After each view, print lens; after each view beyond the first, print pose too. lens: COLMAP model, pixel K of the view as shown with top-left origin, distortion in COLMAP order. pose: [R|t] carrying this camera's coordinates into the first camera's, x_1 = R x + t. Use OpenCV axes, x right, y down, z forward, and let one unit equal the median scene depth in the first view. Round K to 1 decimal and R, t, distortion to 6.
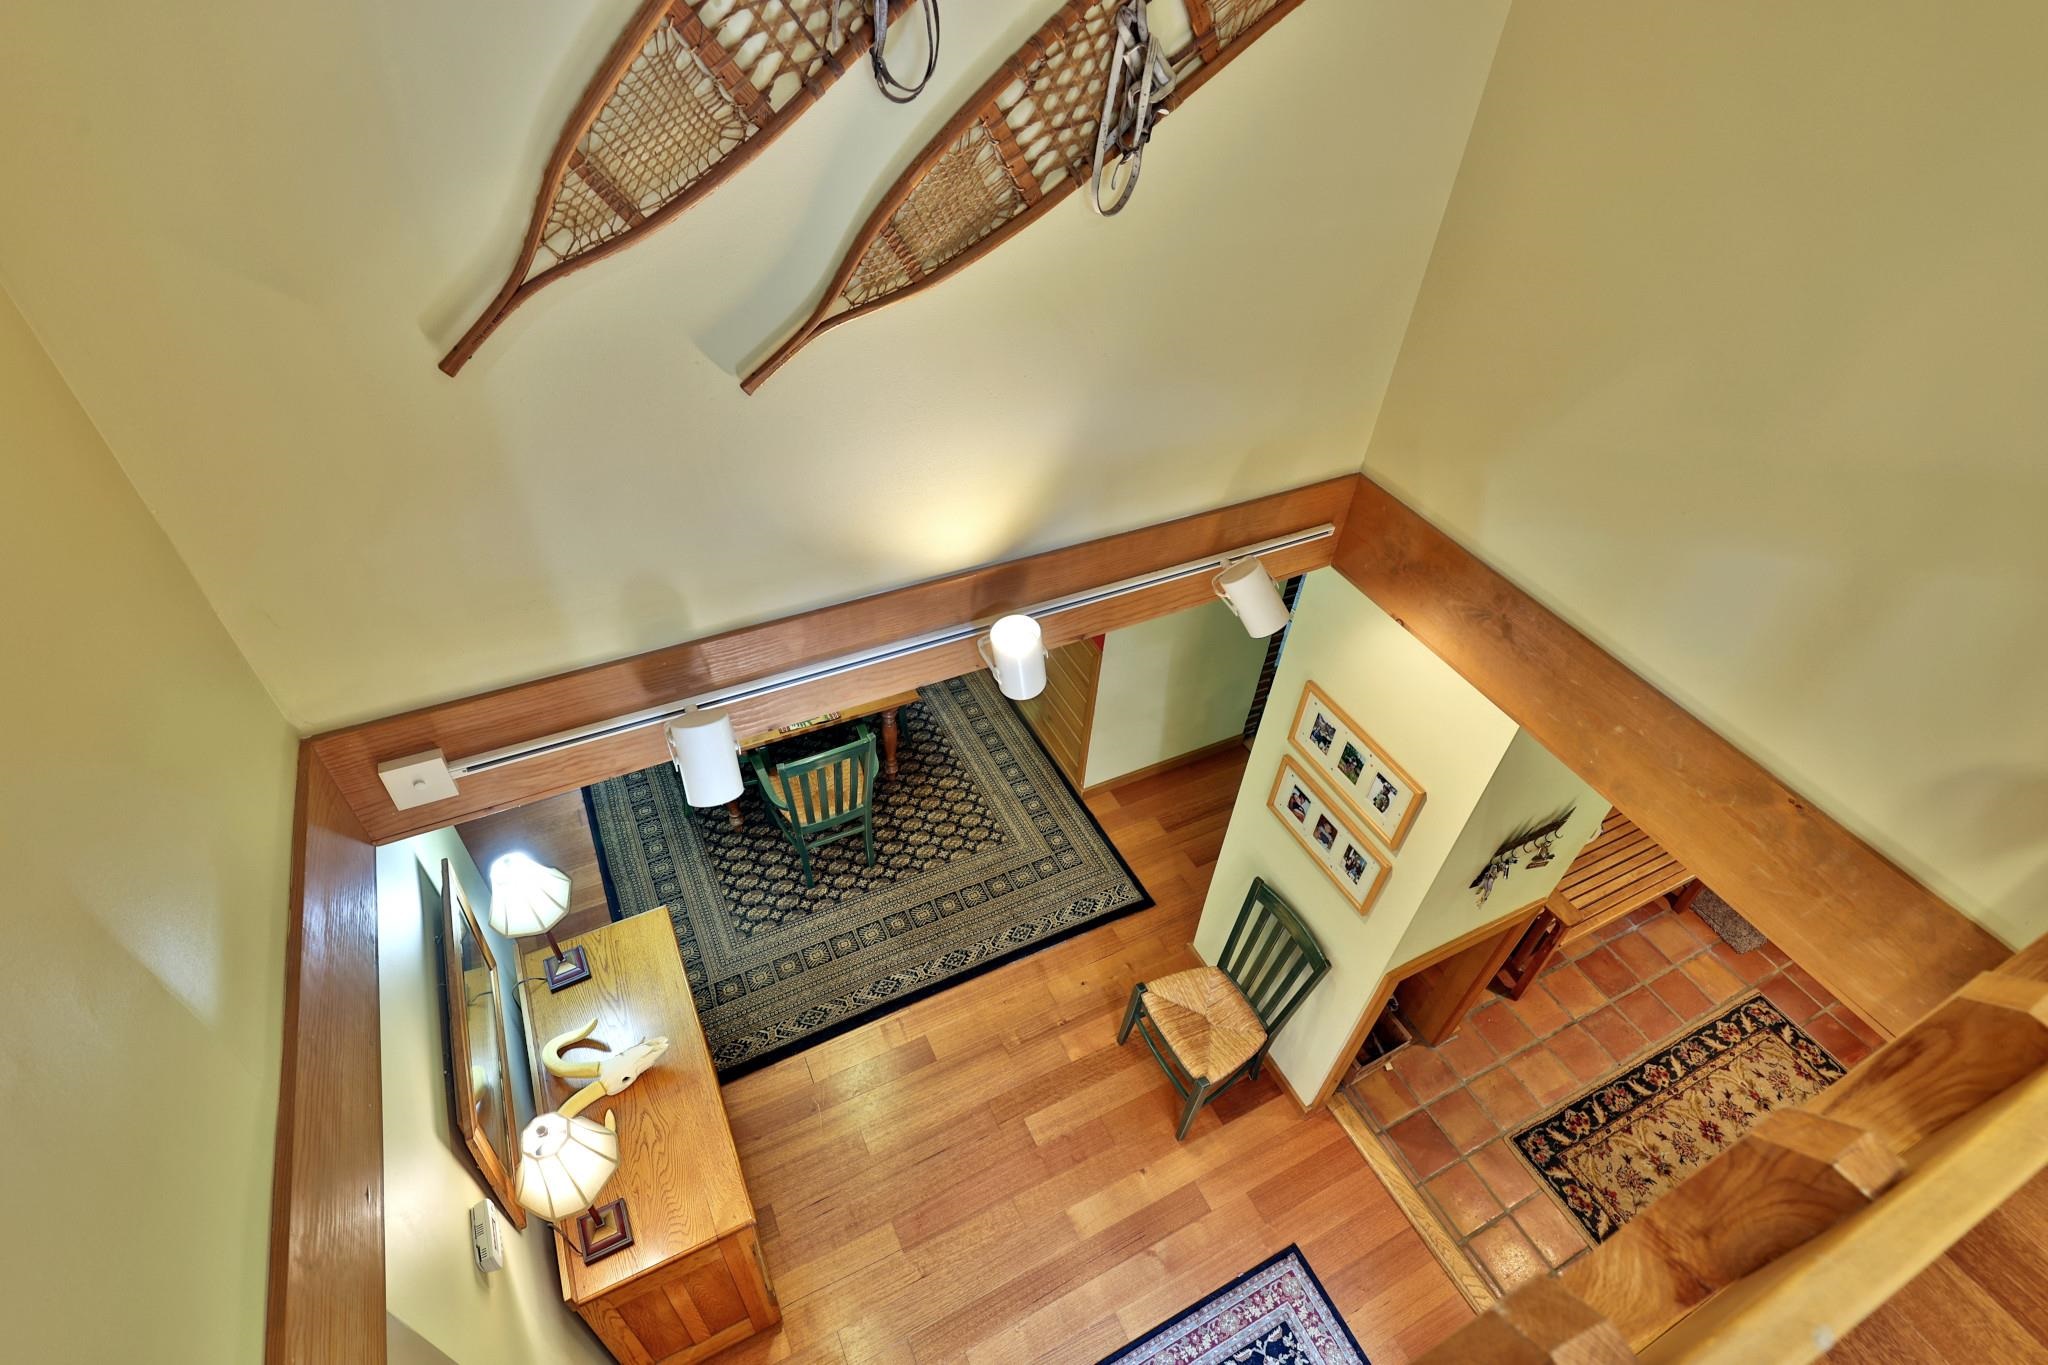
lens RADIAL K [[979.2, 0, 1027.4], [0, 979.2, 676.5], [0, 0, 1]] dist [0.000977, 0.000507]
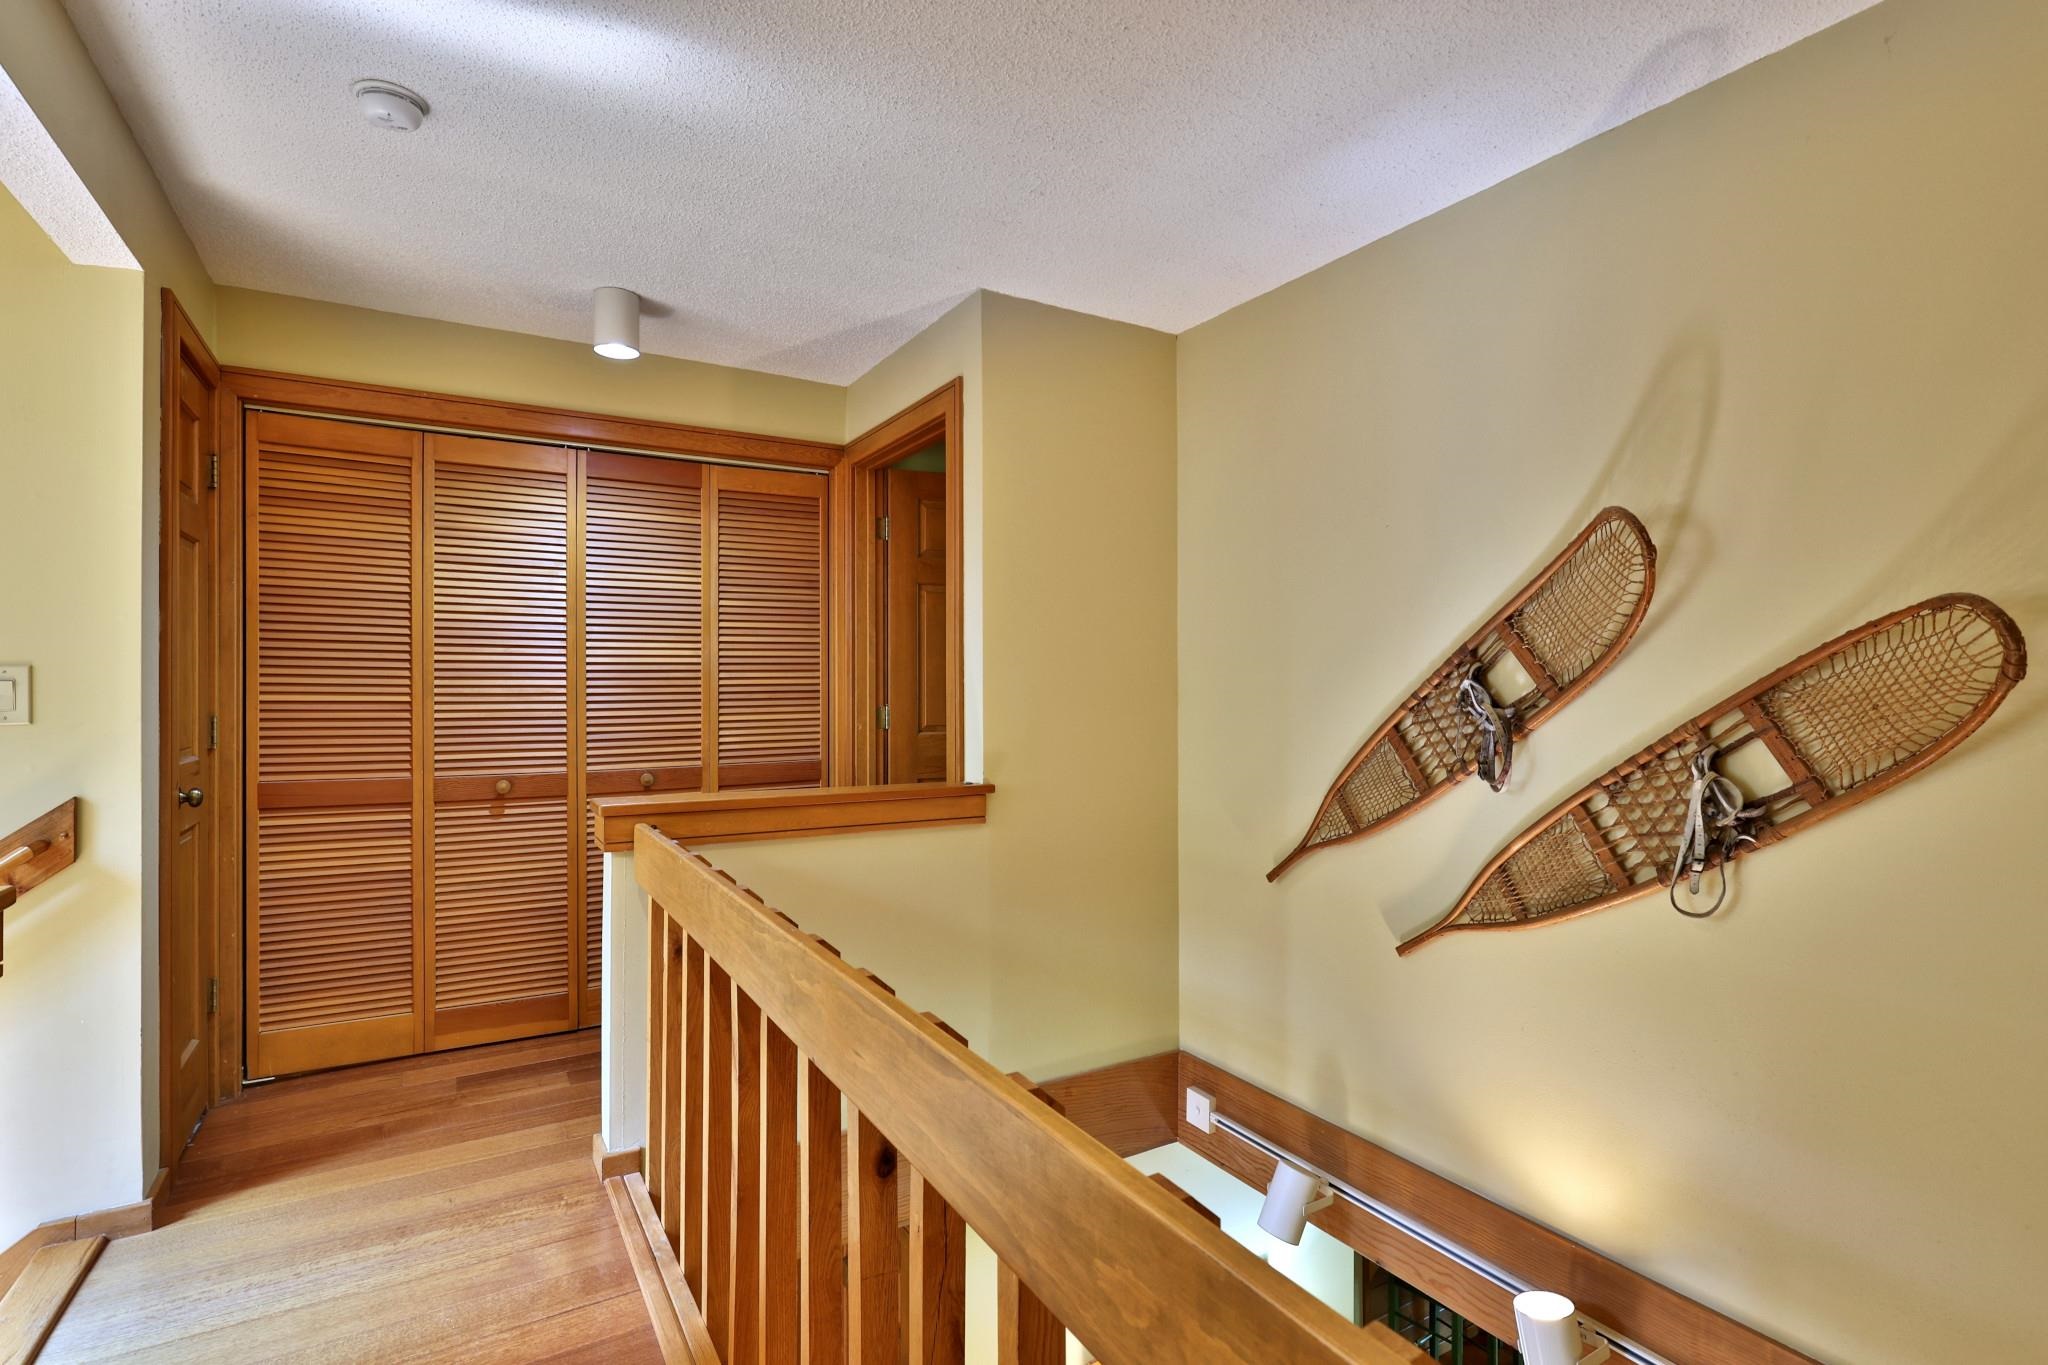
lens RADIAL K [[979.2, 0, 1027.4], [0, 979.2, 676.5], [0, 0, 1]] dist [0.000977, 0.000507]
pose [[0.083940, -0.060203, -0.994651, 1.166046], [-0.671070, 0.734470, -0.101087, -0.076729], [0.736627, 0.675966, 0.021251, 0.290770]]
